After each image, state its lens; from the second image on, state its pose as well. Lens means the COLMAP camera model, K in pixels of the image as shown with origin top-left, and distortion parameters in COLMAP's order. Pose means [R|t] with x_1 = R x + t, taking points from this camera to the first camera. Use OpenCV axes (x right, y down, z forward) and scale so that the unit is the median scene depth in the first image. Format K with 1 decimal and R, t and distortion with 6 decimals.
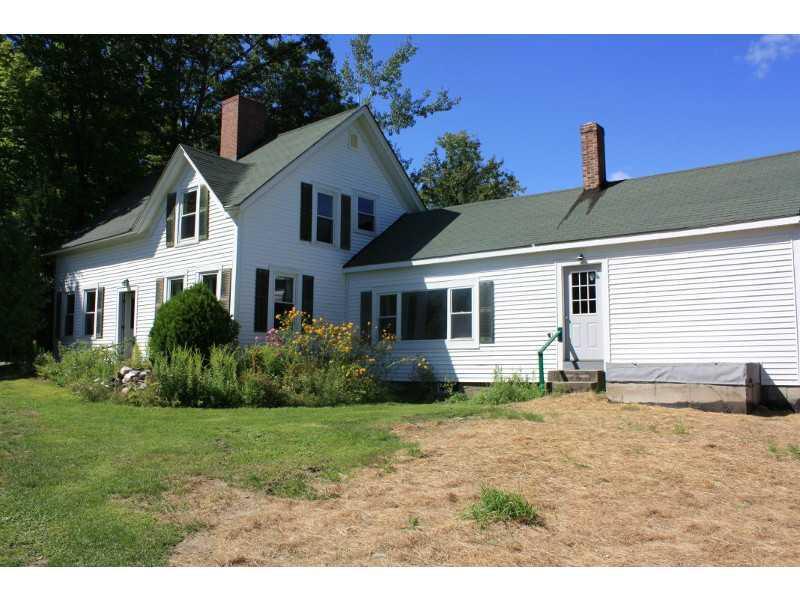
lens RADIAL K [[669.4, 0, 400.0], [0, 669.4, 300.0], [0, 0, 1]] dist [-0.167215, 0.153276]
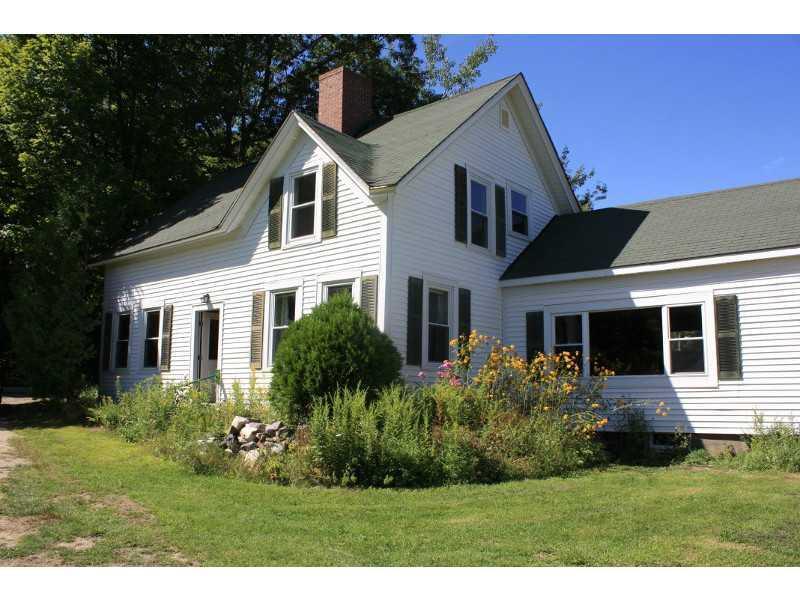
lens RADIAL K [[669.4, 0, 400.0], [0, 669.4, 300.0], [0, 0, 1]] dist [-0.167215, 0.153276]
pose [[0.999919, 0.003429, -0.012218, -0.210499], [-0.004007, 0.998858, -0.047605, 0.011974], [0.012041, 0.047650, 0.998792, 0.270509]]
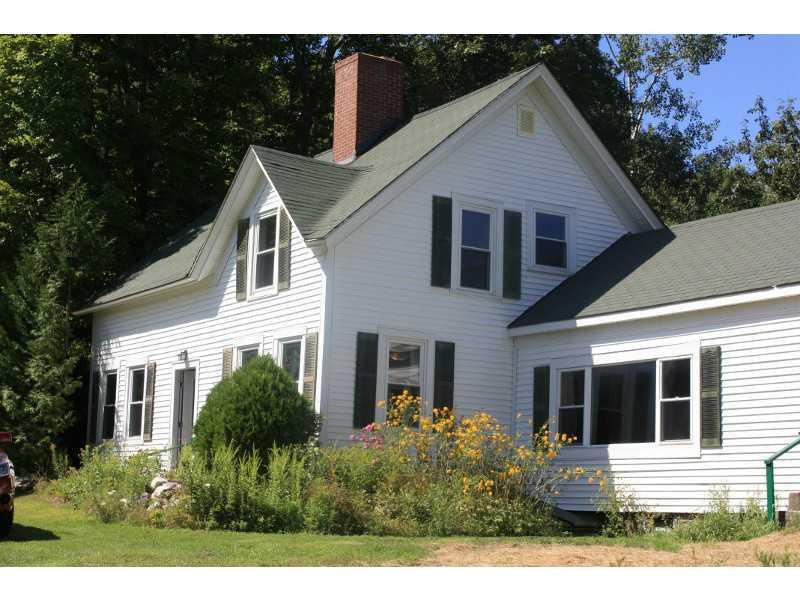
lens RADIAL K [[1354.0, 0, 400.0], [0, 1354.0, 300.0], [0, 0, 1]] dist [-0.006611, 0.007049]
pose [[0.952995, -0.024394, -0.302004, 0.223278], [0.004935, 0.997871, -0.065029, 0.008021], [0.302947, 0.060482, 0.951086, -0.256798]]
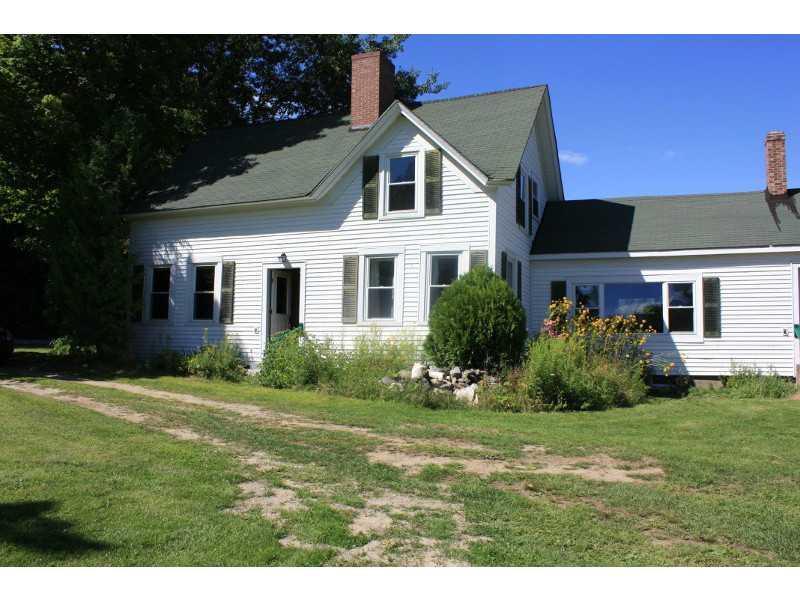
lens RADIAL K [[669.4, 0, 400.0], [0, 669.4, 300.0], [0, 0, 1]] dist [-0.167215, 0.153276]
pose [[0.957350, 0.031327, 0.287227, -0.586977], [-0.037941, 0.999127, 0.017488, 0.007218], [-0.286429, -0.027640, 0.957703, 0.171381]]
